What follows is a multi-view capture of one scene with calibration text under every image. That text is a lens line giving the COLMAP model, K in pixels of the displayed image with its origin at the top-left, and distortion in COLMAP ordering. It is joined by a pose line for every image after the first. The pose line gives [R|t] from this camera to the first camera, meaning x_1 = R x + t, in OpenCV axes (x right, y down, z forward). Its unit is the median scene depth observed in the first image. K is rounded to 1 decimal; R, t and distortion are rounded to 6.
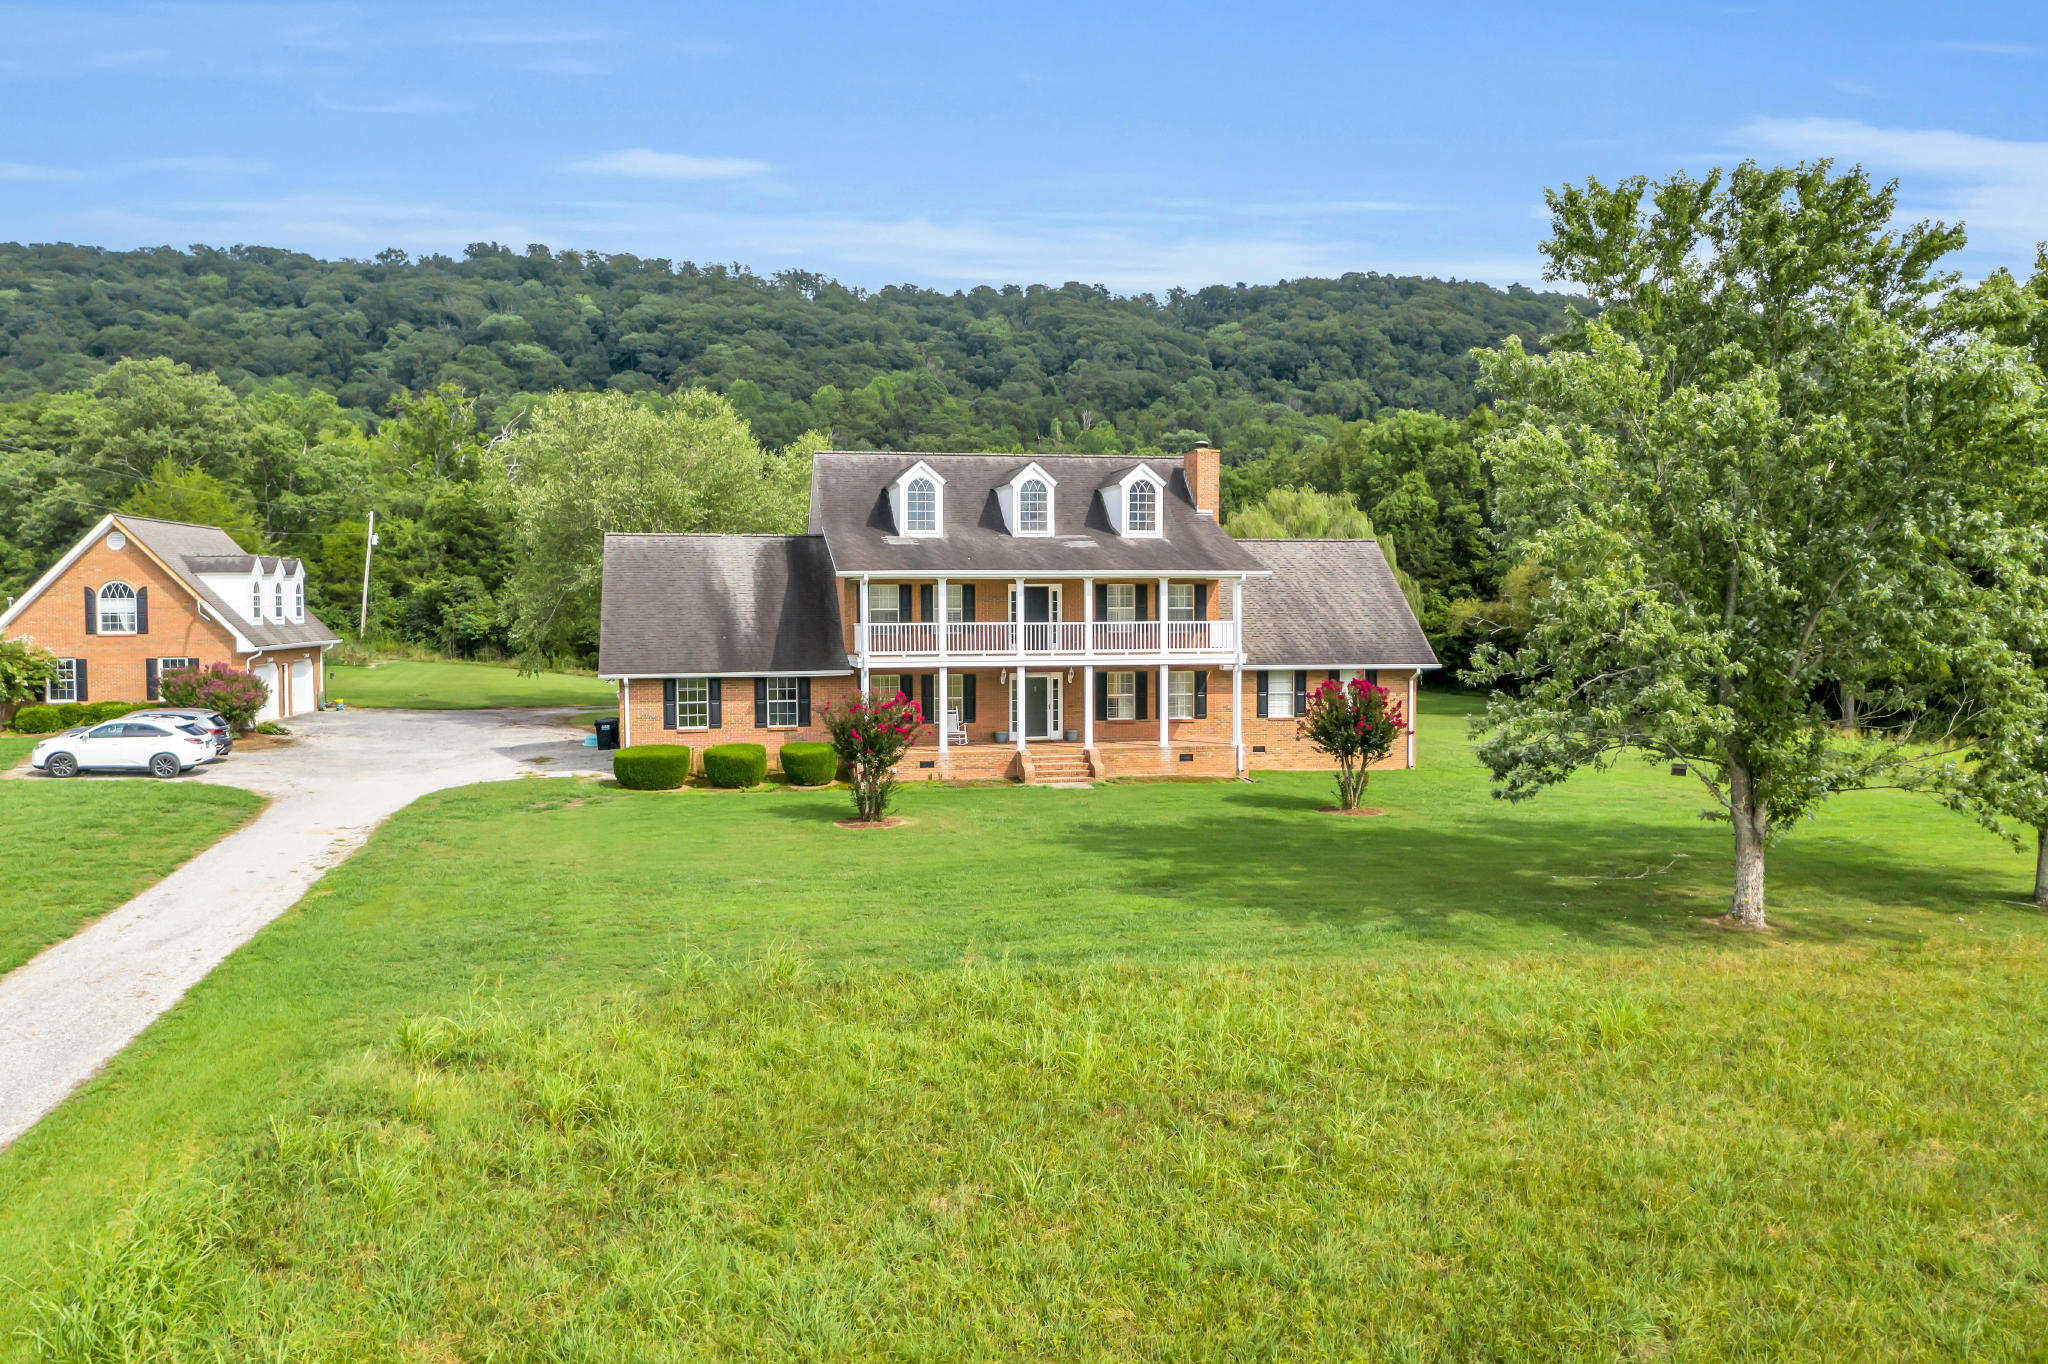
lens RADIAL K [[1630.9, 0, 1029.7], [0, 1630.9, 670.1], [0, 0, 1]] dist [-0.003655, 0.008249]
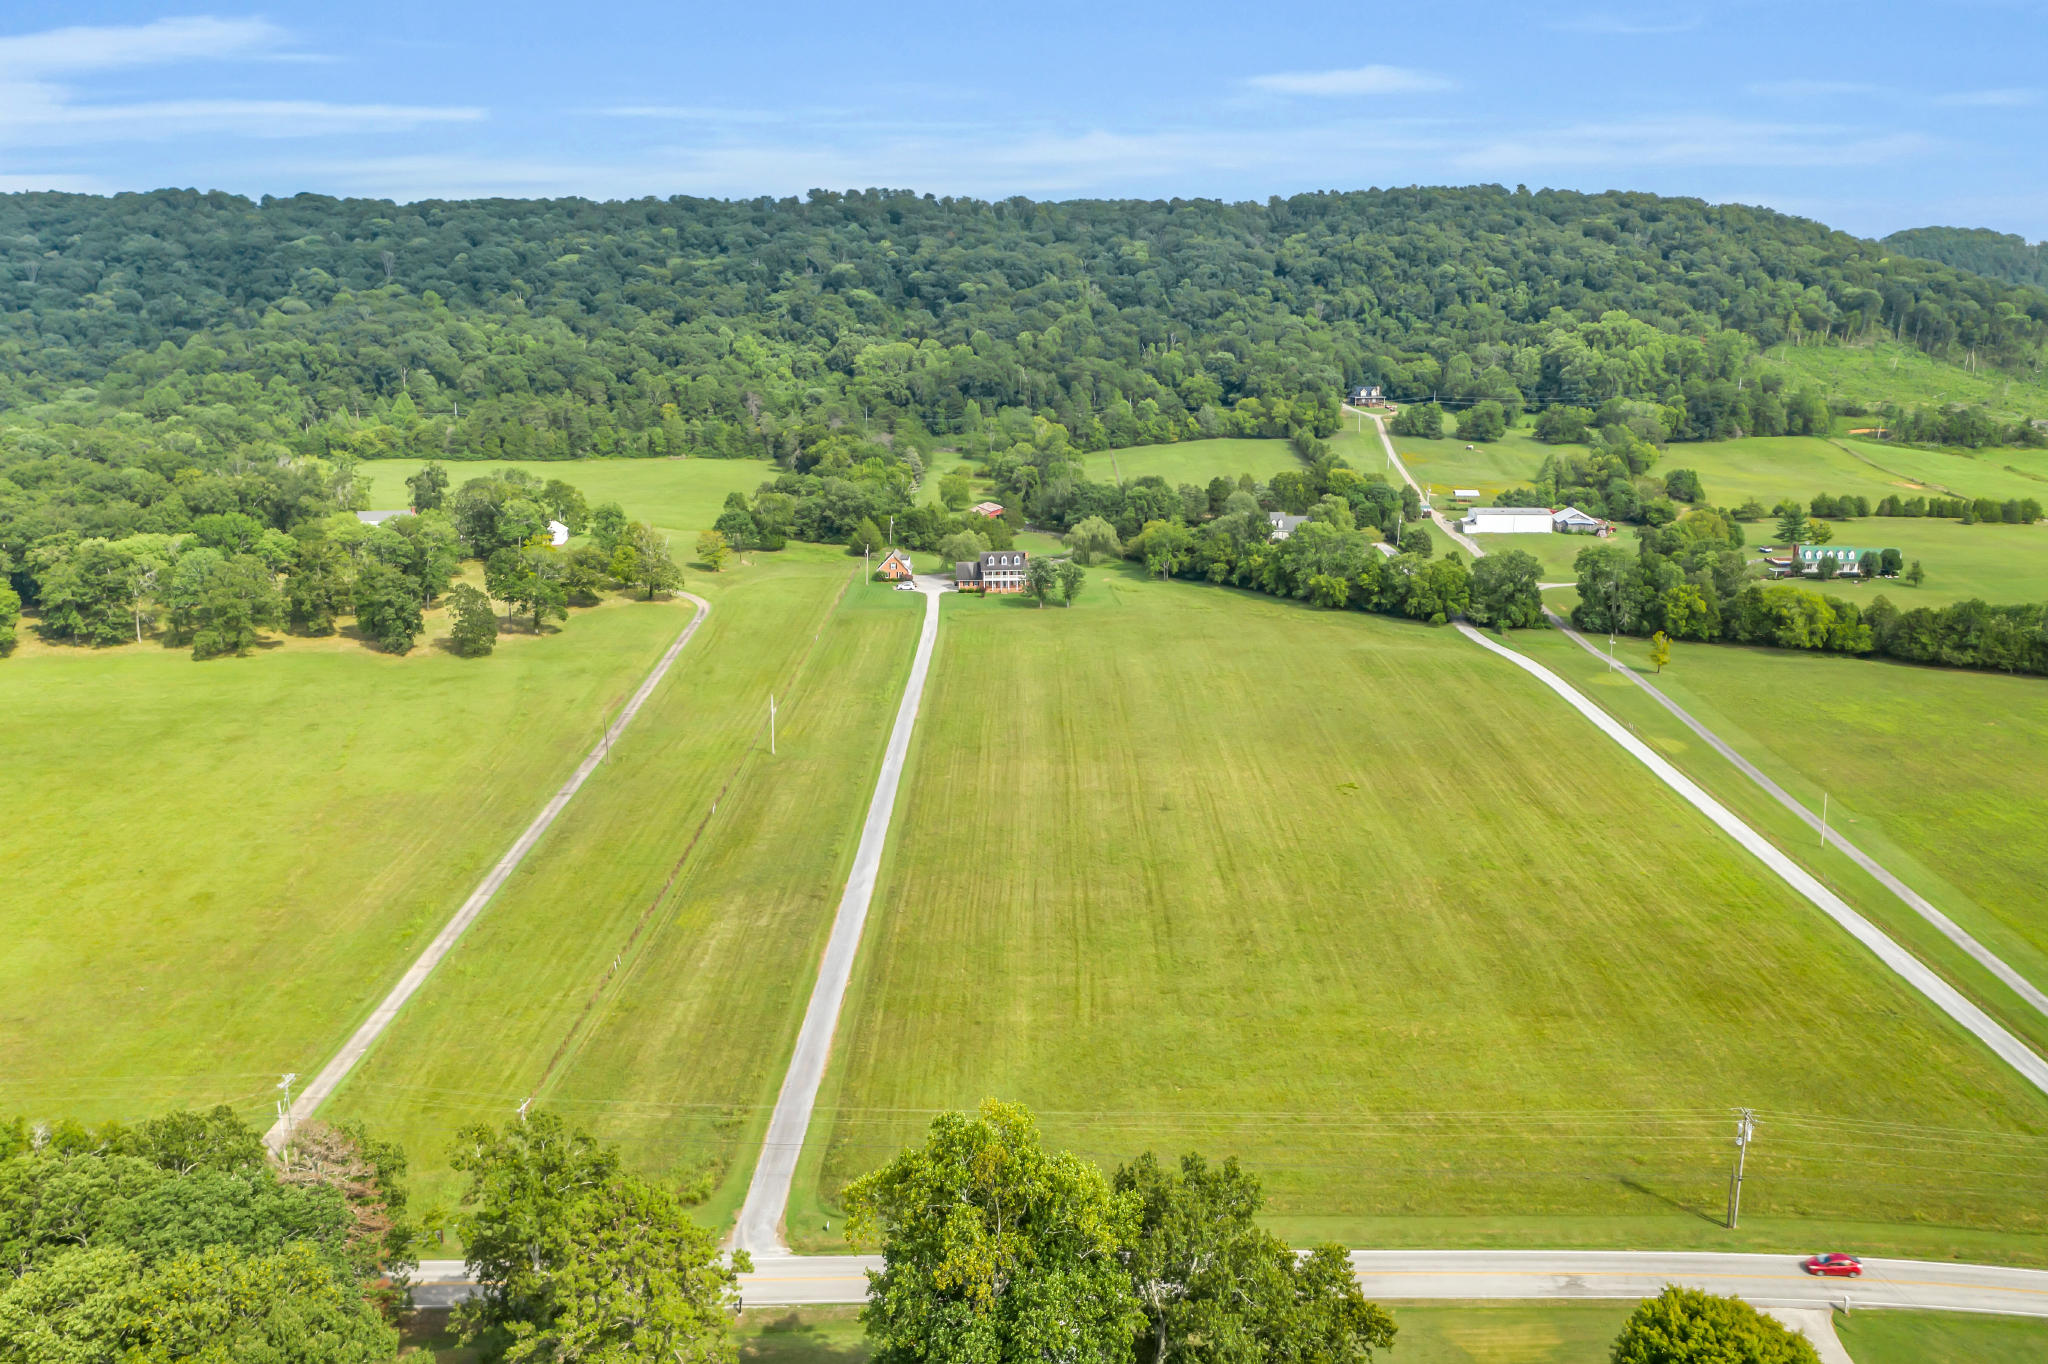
lens RADIAL K [[1630.9, 0, 1029.7], [0, 1630.9, 670.1], [0, 0, 1]] dist [-0.003655, 0.008249]
pose [[0.988738, 0.027806, -0.147052, 0.141776], [-0.001475, 0.984351, 0.176211, -0.104771], [0.149651, -0.174009, 0.973306, -0.748304]]
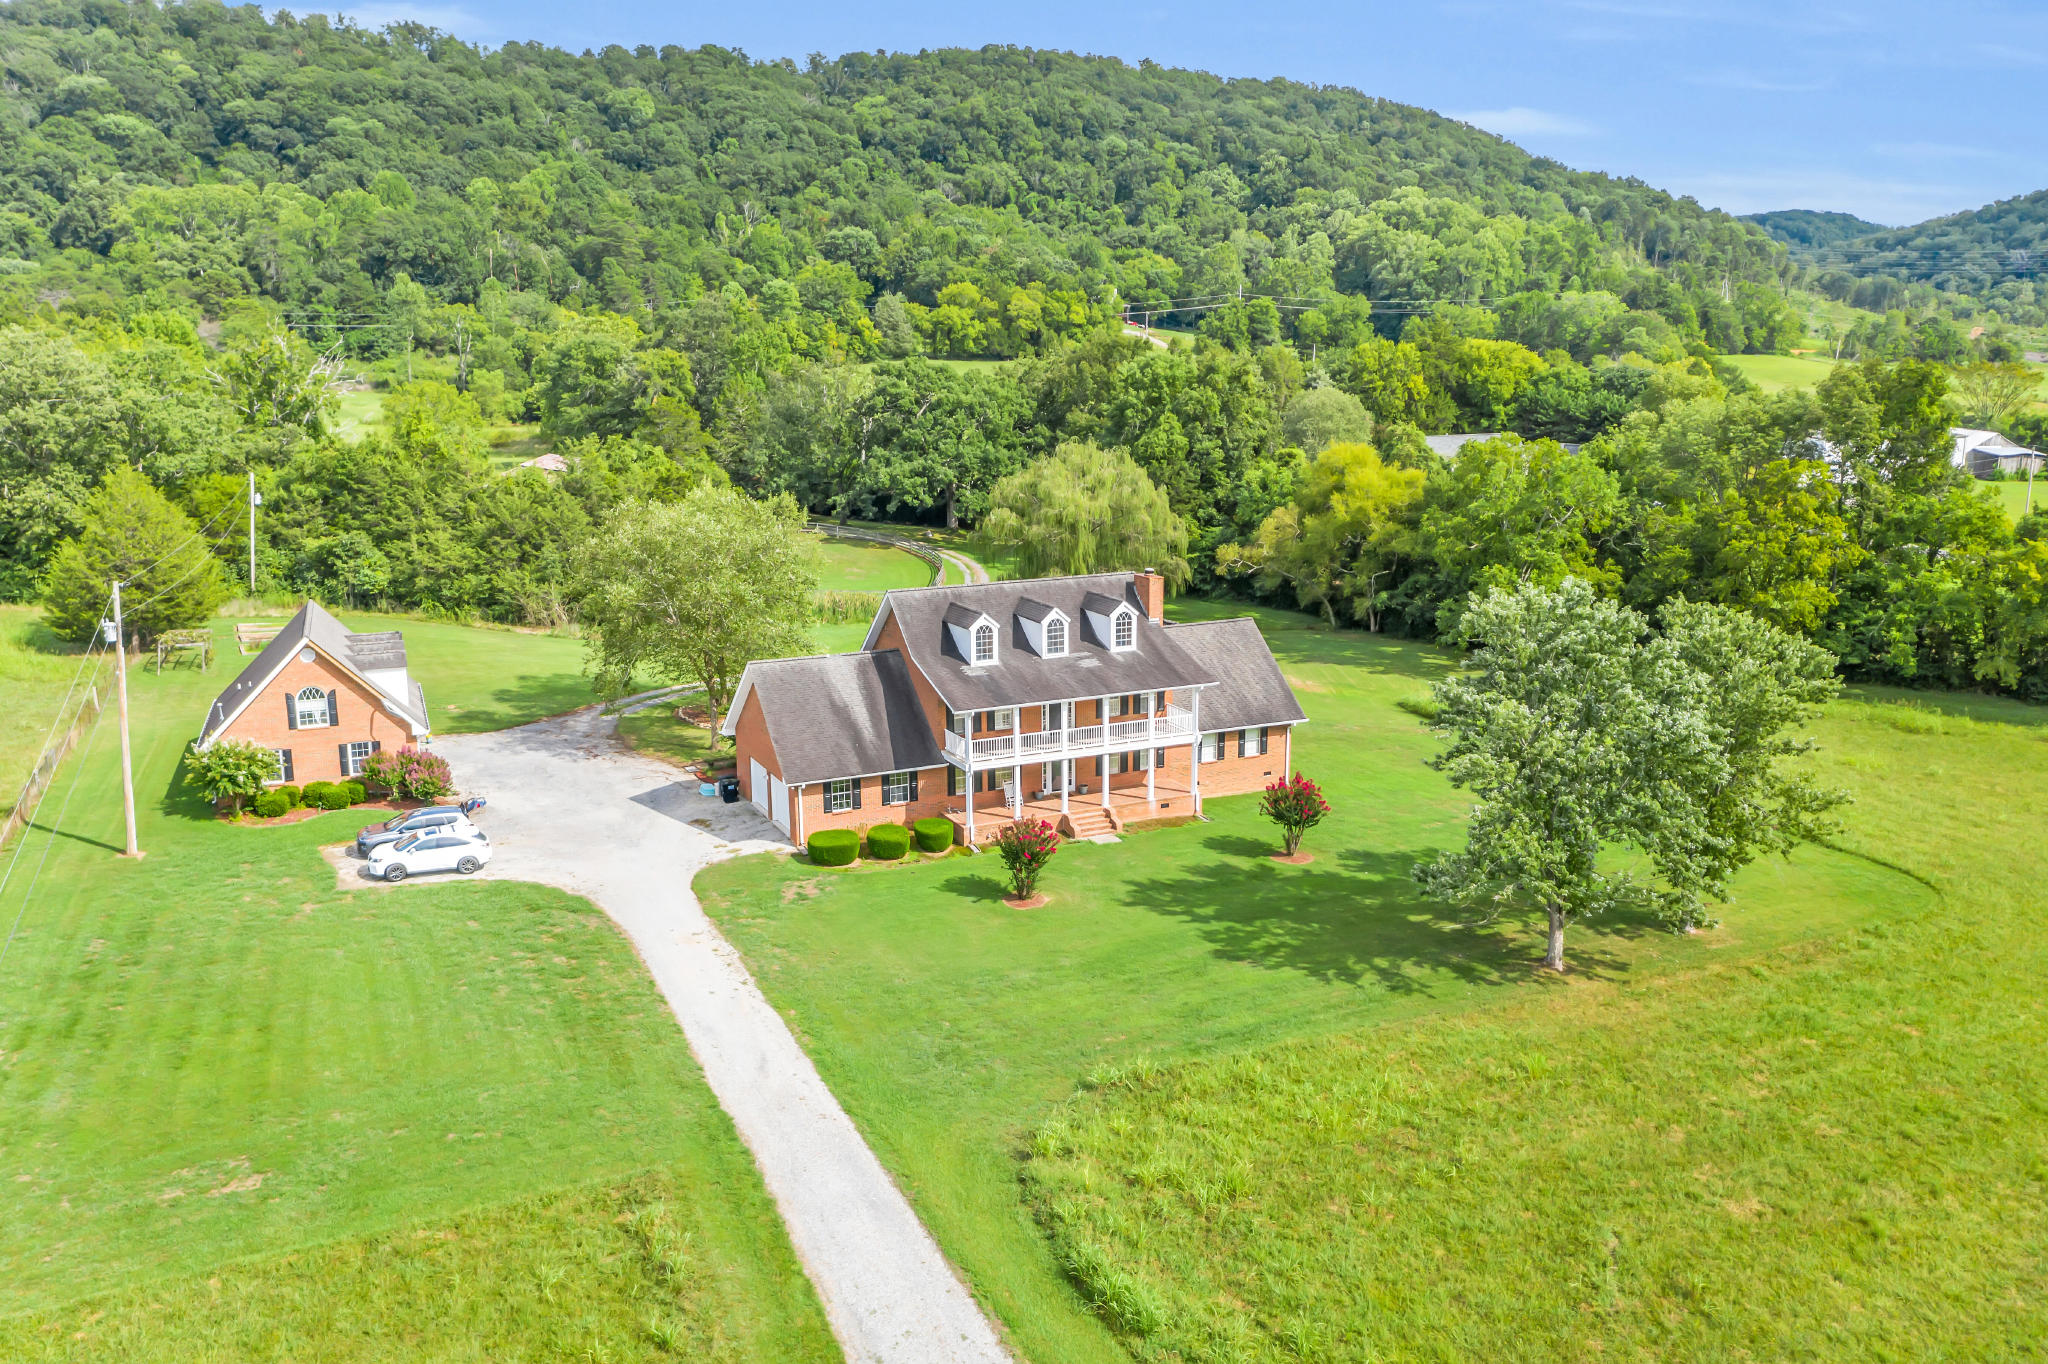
lens RADIAL K [[1630.9, 0, 1029.7], [0, 1630.9, 670.1], [0, 0, 1]] dist [-0.003655, 0.008249]
pose [[0.973044, -0.049941, 0.225147, -0.034160], [0.014192, 0.987388, 0.157683, -0.029437], [-0.230183, -0.150237, 0.961480, -0.038954]]
